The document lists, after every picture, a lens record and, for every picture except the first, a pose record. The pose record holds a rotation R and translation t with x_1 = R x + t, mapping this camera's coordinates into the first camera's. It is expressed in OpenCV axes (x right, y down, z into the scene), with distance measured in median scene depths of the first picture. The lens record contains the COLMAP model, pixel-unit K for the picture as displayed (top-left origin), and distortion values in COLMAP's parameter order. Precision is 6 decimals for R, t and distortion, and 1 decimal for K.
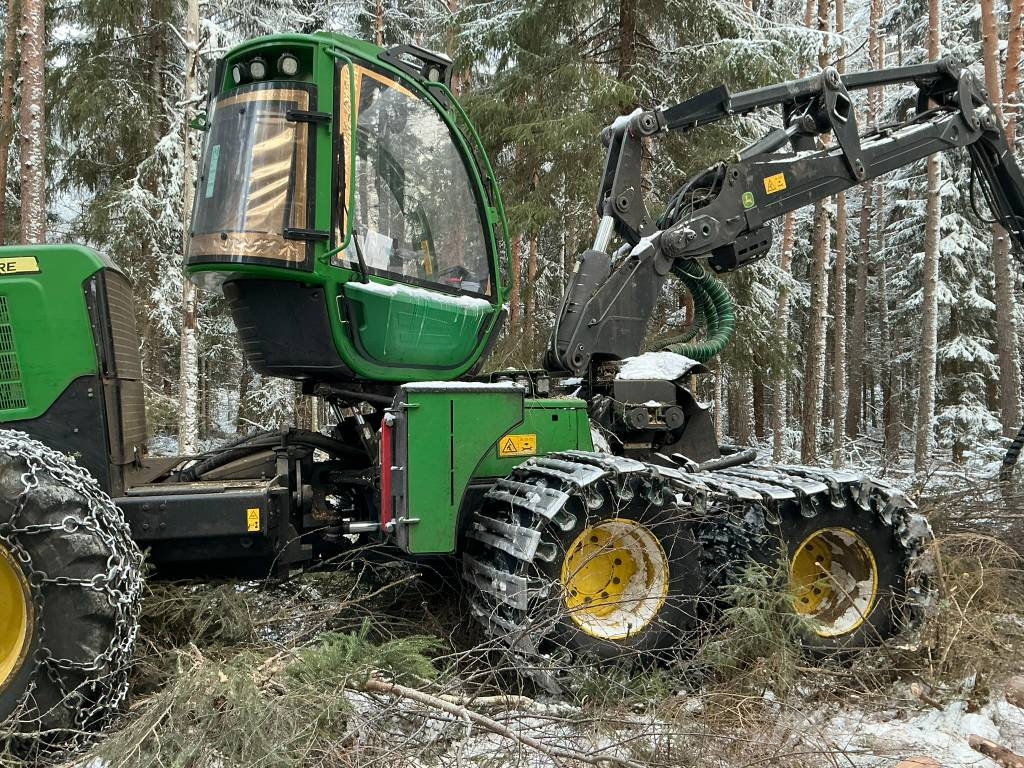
lens RADIAL K [[872.3, 0, 510.7], [0, 872.3, 384.5], [0, 0, 1]] dist [0.121186, -0.238802]
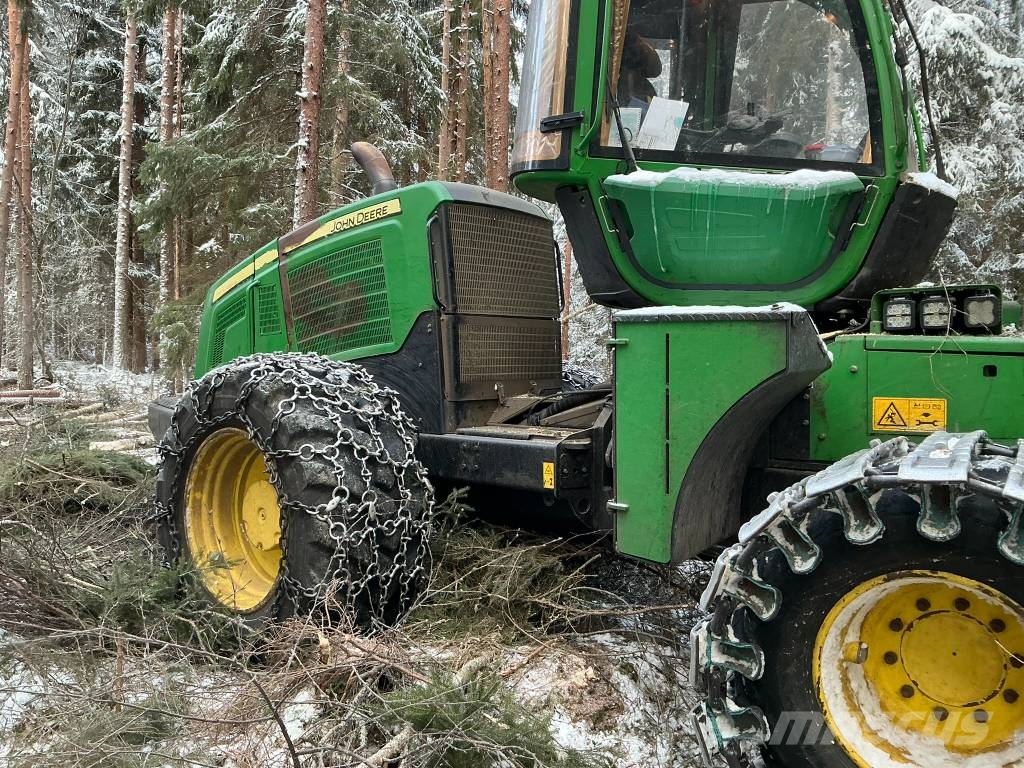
lens RADIAL K [[840.9, 0, 514.9], [0, 840.9, 386.7], [0, 0, 1]] dist [0.084159, -0.131677]
pose [[0.574941, 0.048958, -0.816729, 0.339673], [0.000076, 0.998205, 0.059889, 0.017348], [0.818195, -0.034495, 0.573905, 0.484076]]
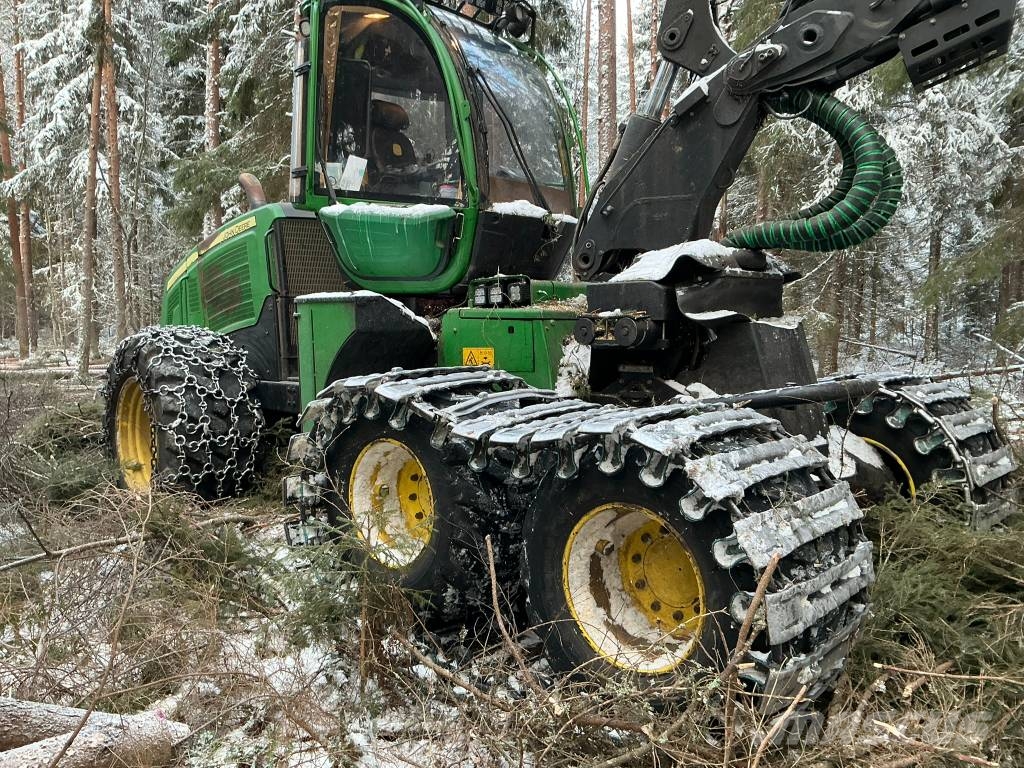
lens RADIAL K [[840.9, 0, 514.9], [0, 840.9, 386.7], [0, 0, 1]] dist [0.084159, -0.131677]
pose [[0.458607, 0.070396, -0.885846, 0.869293], [0.018589, 0.995879, 0.088763, 0.021441], [0.888445, -0.057175, 0.455409, 0.660113]]
